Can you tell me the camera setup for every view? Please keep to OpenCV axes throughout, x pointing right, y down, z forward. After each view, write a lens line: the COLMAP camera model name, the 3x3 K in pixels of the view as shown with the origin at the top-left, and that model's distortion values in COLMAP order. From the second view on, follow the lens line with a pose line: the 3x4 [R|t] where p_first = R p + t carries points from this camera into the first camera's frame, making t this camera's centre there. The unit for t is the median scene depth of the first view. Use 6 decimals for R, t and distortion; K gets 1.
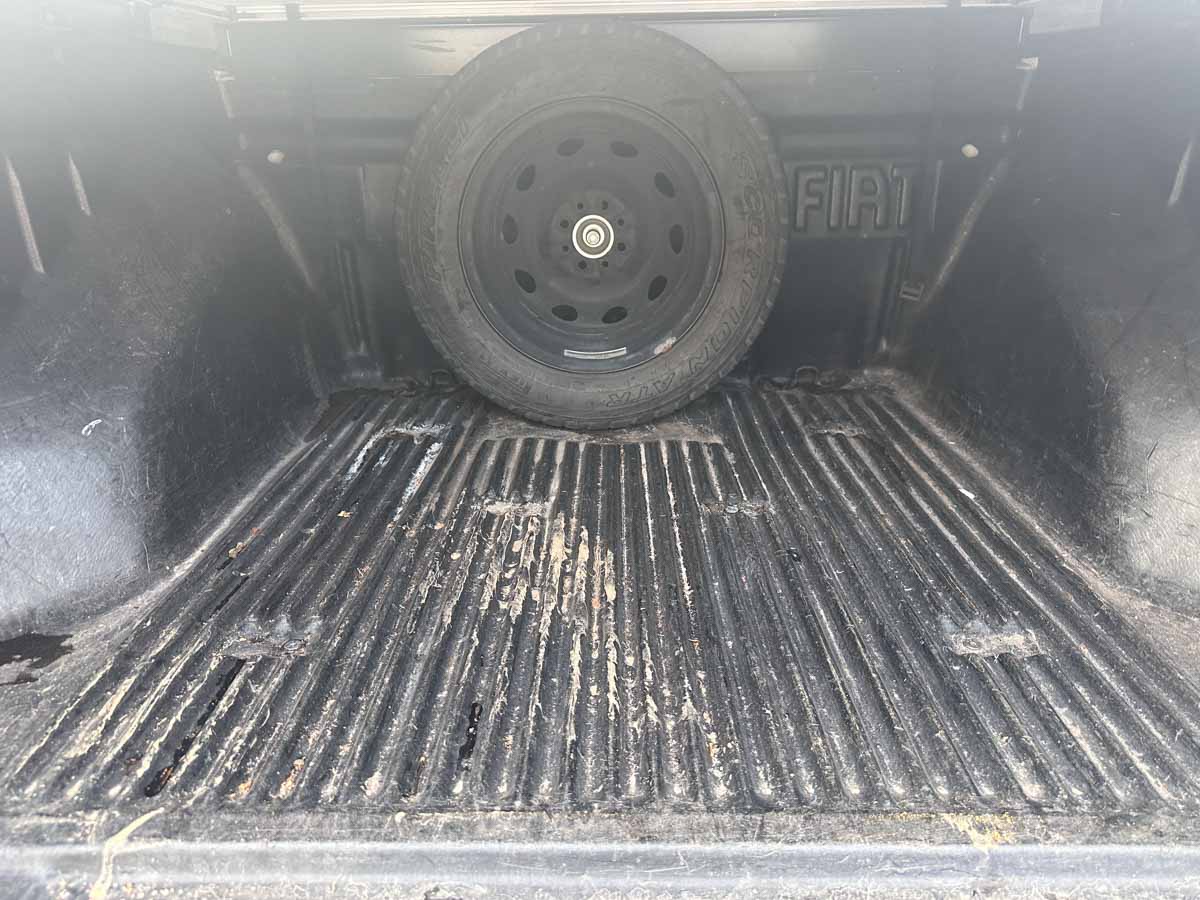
lens RADIAL K [[832.2, 0, 600.0], [0, 832.2, 450.0], [0, 0, 1]] dist [0.017487, -0.018544]
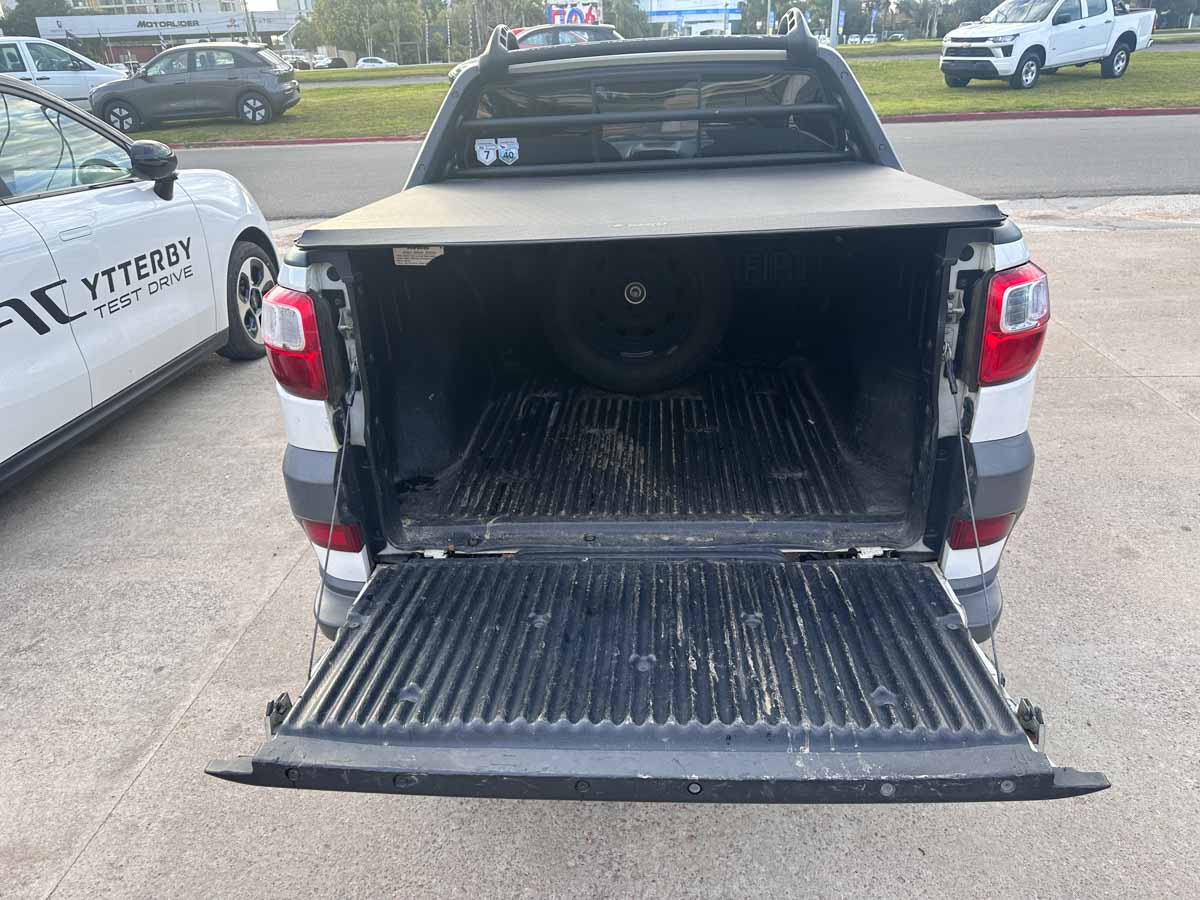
lens RADIAL K [[832.2, 0, 600.0], [0, 832.2, 450.0], [0, 0, 1]] dist [0.017487, -0.018544]
pose [[0.997998, -0.009992, -0.062458, 0.033500], [0.013160, 0.998636, 0.050524, 0.009328], [0.061868, -0.051244, 0.996768, -1.164166]]
